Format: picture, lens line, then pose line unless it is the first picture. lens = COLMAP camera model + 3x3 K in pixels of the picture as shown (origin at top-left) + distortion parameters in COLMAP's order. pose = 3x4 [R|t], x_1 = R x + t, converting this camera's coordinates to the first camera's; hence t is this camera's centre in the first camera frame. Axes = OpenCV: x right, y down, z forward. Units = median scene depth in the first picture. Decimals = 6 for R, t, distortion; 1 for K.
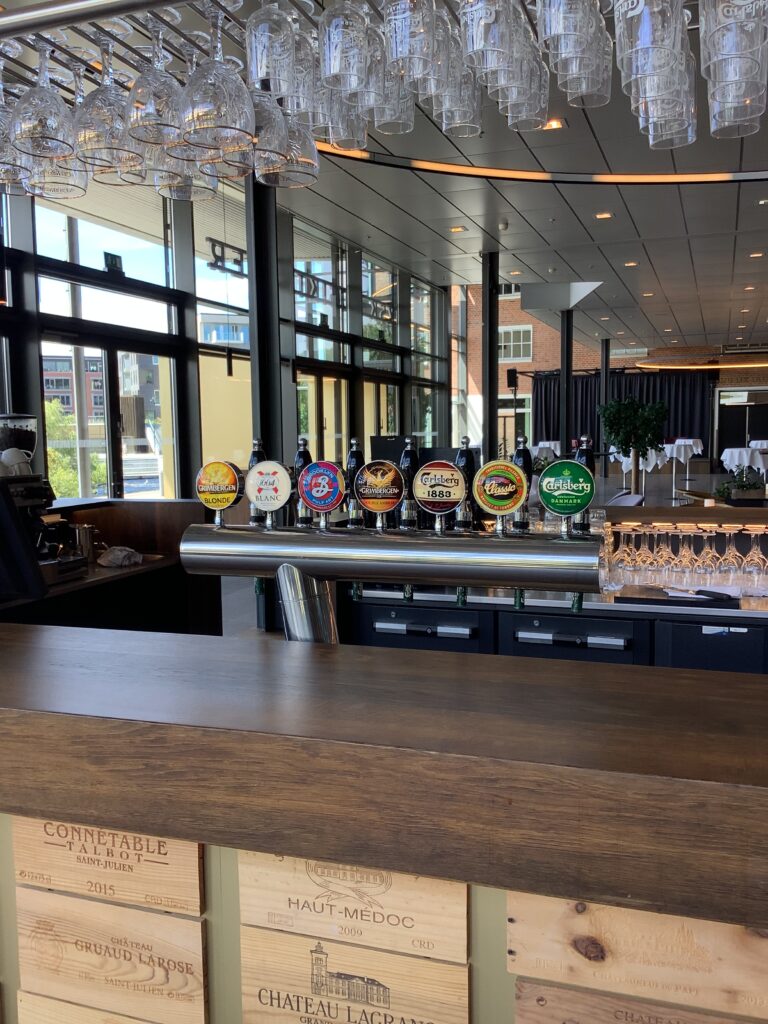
lens RADIAL K [[929.0, 0, 381.4], [0, 929.0, 518.8], [0, 0, 1]] dist [0.107142, -0.143617]
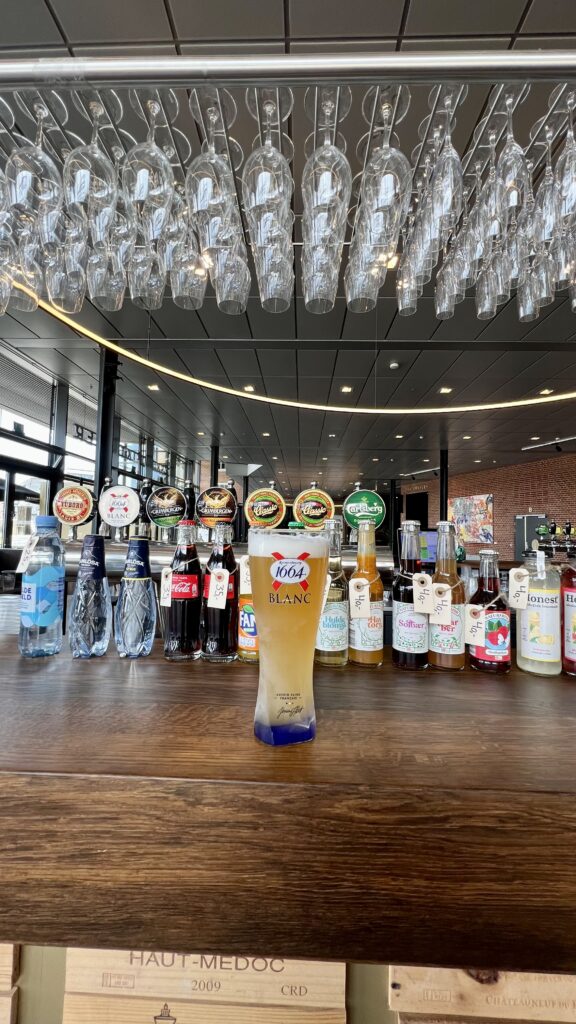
lens RADIAL K [[407.6, 0, 285.5], [0, 407.6, 507.9], [0, 0, 1]] dist [-0.001877, 0.001882]
pose [[0.950991, 0.052541, 0.304722, -0.100004], [-0.005389, 0.988125, -0.153559, 0.061336], [-0.309172, 0.144391, 0.939981, 0.558097]]
